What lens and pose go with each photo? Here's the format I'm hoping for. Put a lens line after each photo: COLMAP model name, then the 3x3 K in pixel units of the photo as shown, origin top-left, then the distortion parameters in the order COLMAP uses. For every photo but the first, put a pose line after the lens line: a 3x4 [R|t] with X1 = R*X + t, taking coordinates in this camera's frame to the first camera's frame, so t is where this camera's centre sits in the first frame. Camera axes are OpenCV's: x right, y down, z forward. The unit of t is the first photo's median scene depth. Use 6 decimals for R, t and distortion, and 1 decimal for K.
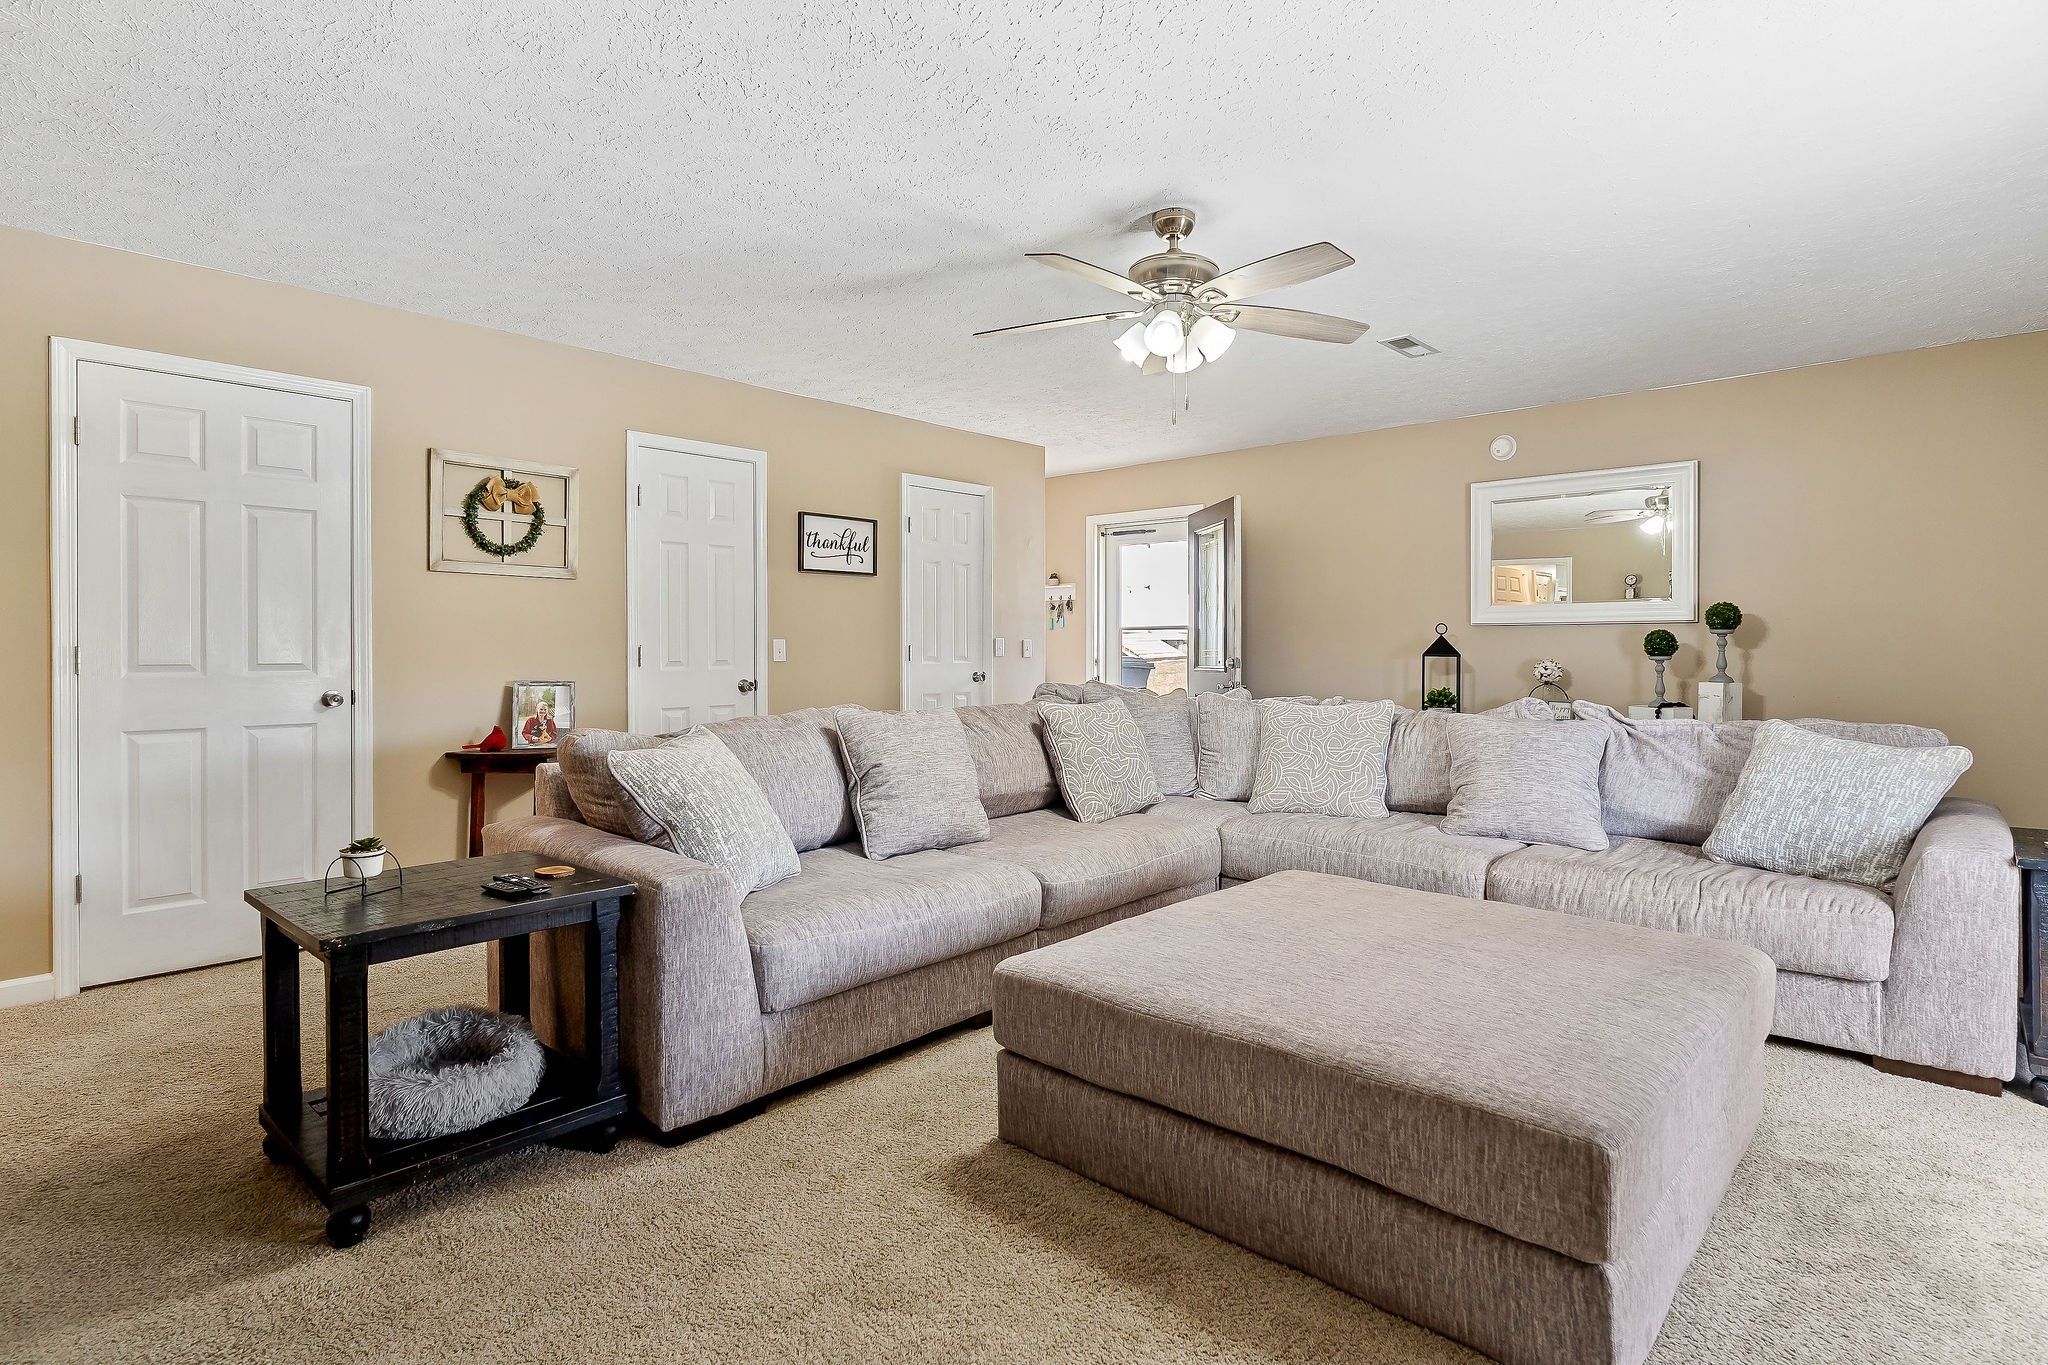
lens RADIAL K [[1057.3, 0, 1024.0], [0, 1057.3, 682.5], [0, 0, 1]] dist [-0.000666, -0.000153]
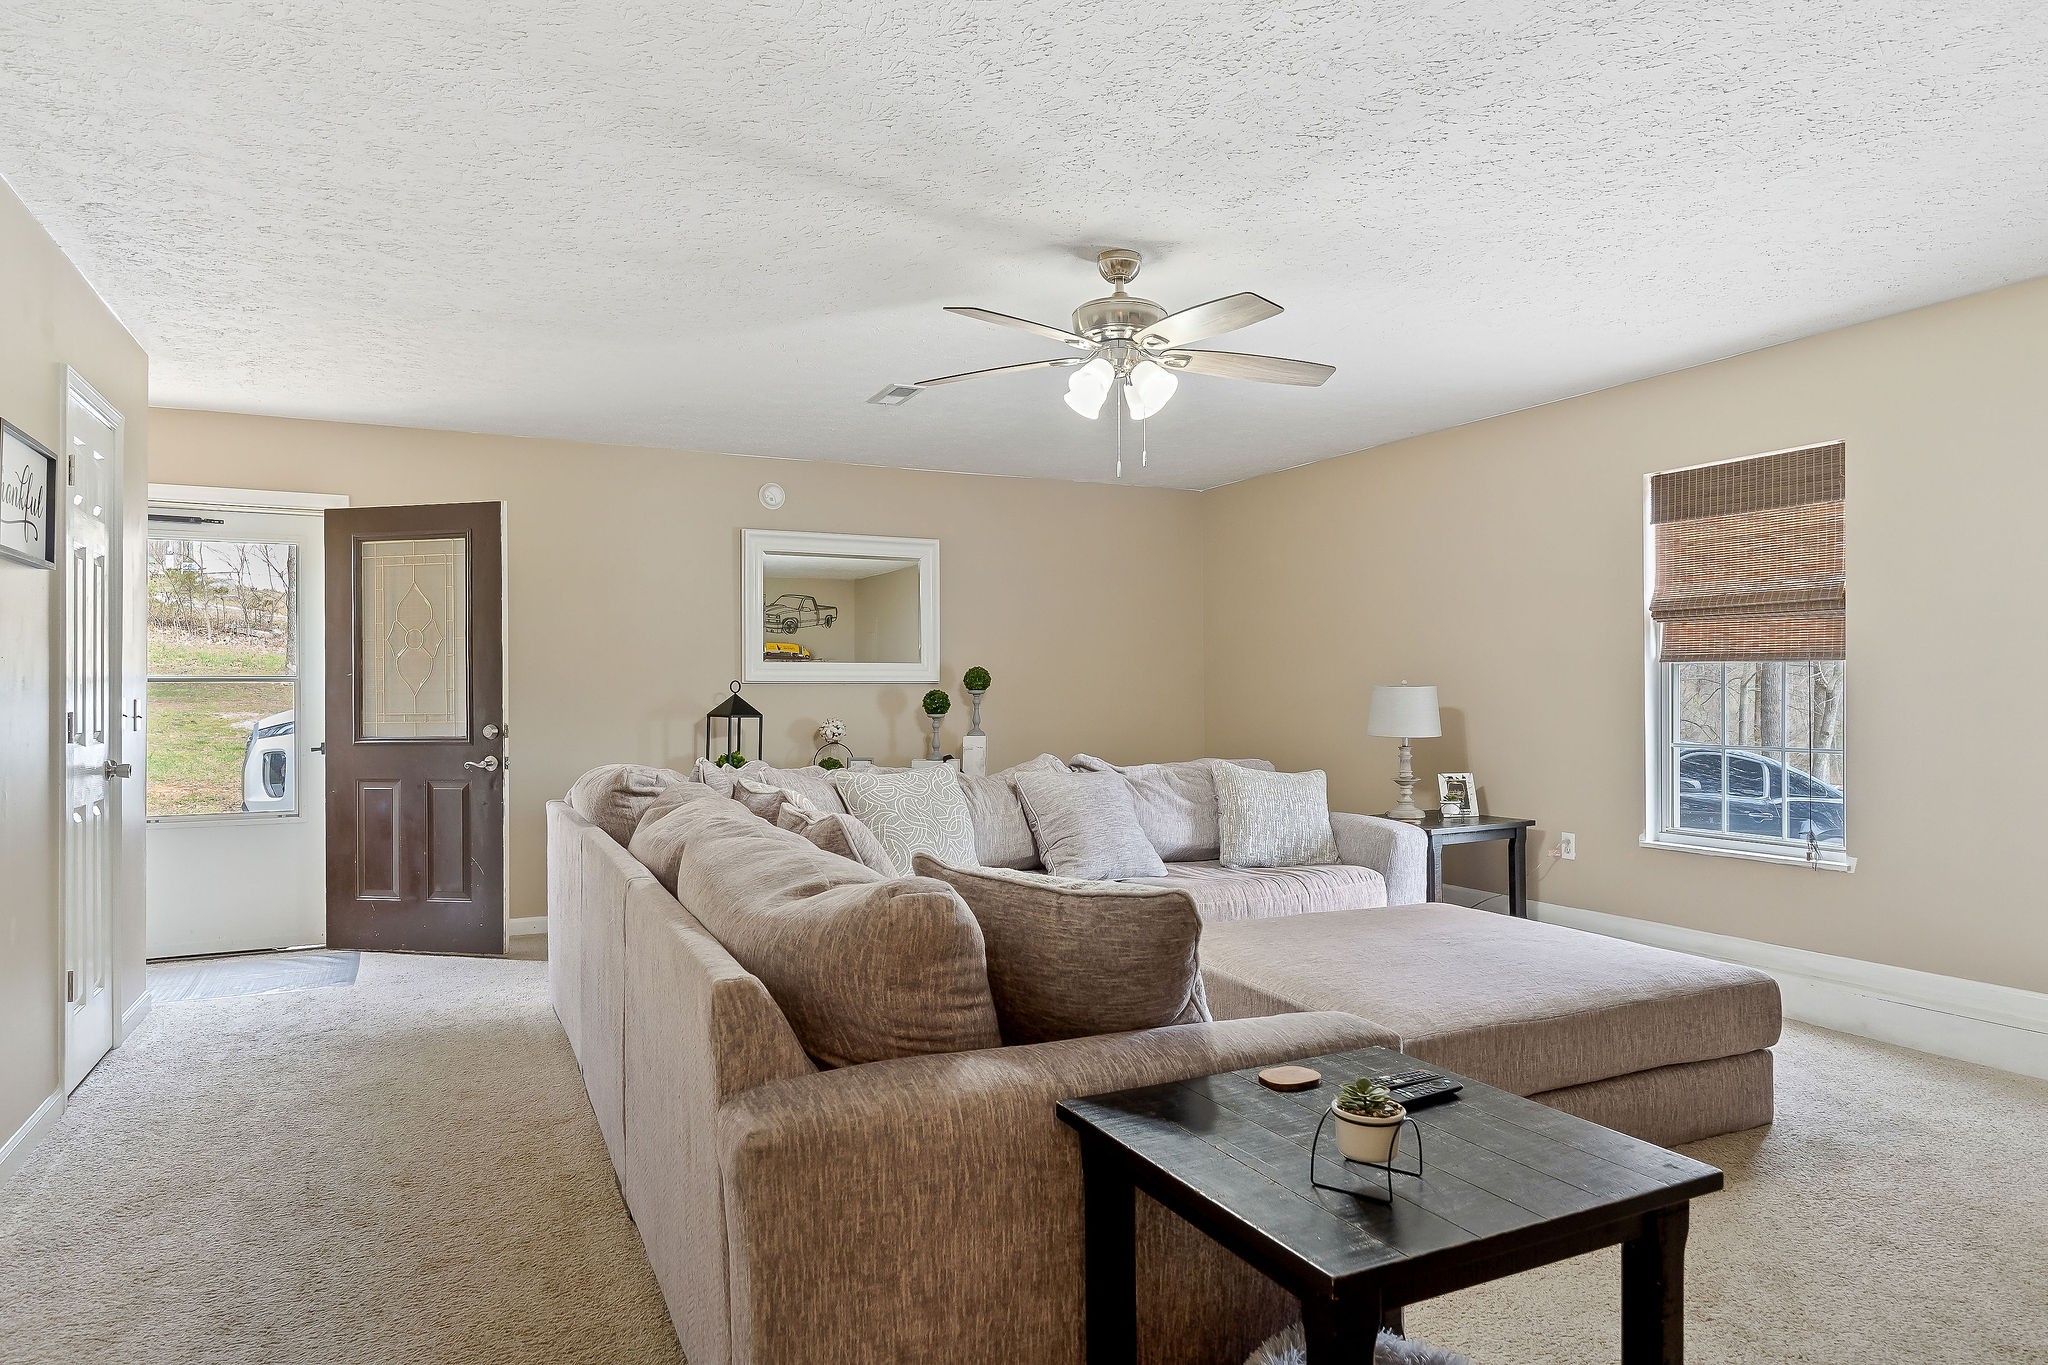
lens RADIAL K [[1253.2, 0, 1091.1], [0, 1253.2, 701.0], [0, 0, 1]] dist [-0.001157, 0.000355]
pose [[0.335274, -0.004527, 0.942110, -0.916445], [0.034317, 0.999384, -0.007411, -0.036593], [-0.941496, 0.034815, 0.335222, 0.650808]]
